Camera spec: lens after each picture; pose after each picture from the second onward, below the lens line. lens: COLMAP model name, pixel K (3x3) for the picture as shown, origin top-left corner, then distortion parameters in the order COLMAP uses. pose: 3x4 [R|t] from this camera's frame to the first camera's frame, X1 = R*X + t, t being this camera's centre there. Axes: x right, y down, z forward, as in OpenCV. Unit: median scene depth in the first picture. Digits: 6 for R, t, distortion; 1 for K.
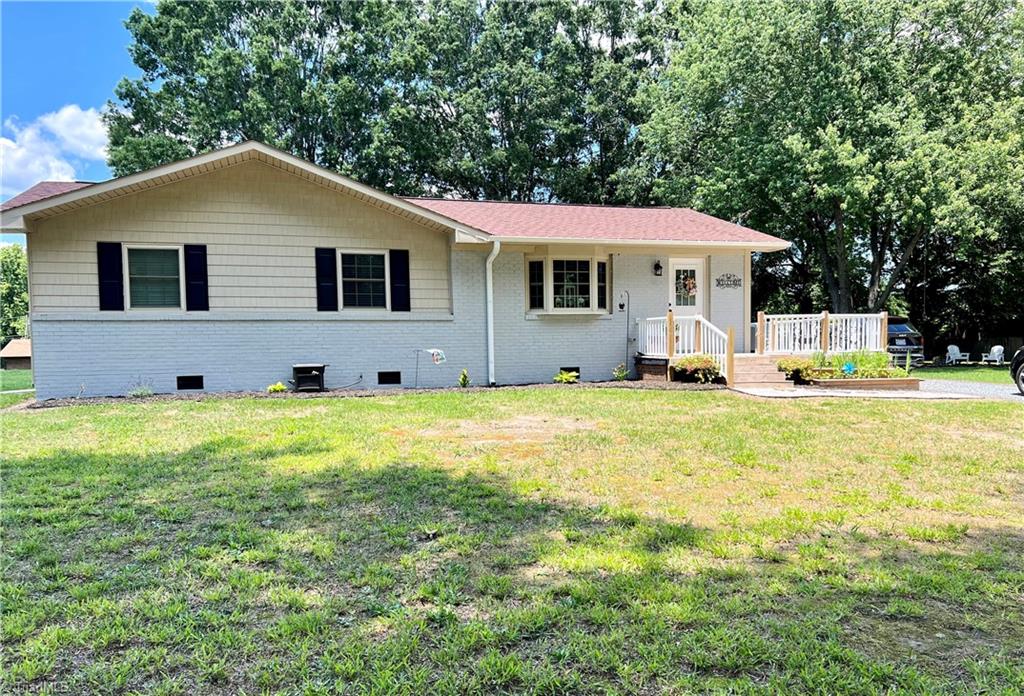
lens RADIAL K [[862.2, 0, 509.2], [0, 862.2, 413.9], [0, 0, 1]] dist [0.060739, -0.006182]
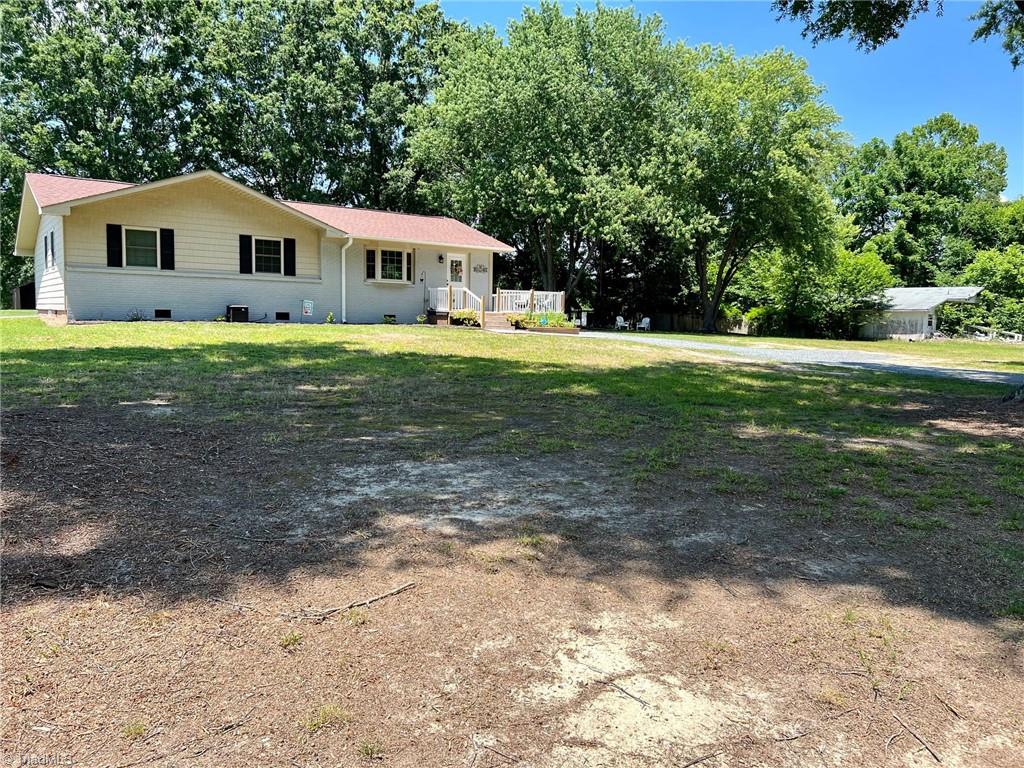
lens RADIAL K [[792.3, 0, 514.7], [0, 792.3, 407.6], [0, 0, 1]] dist [0.002205, -0.047231]
pose [[0.951382, 0.006738, 0.307941, -0.174029], [-0.020752, 0.998891, 0.042257, 0.056691], [-0.307314, -0.046593, 0.950467, -0.555824]]
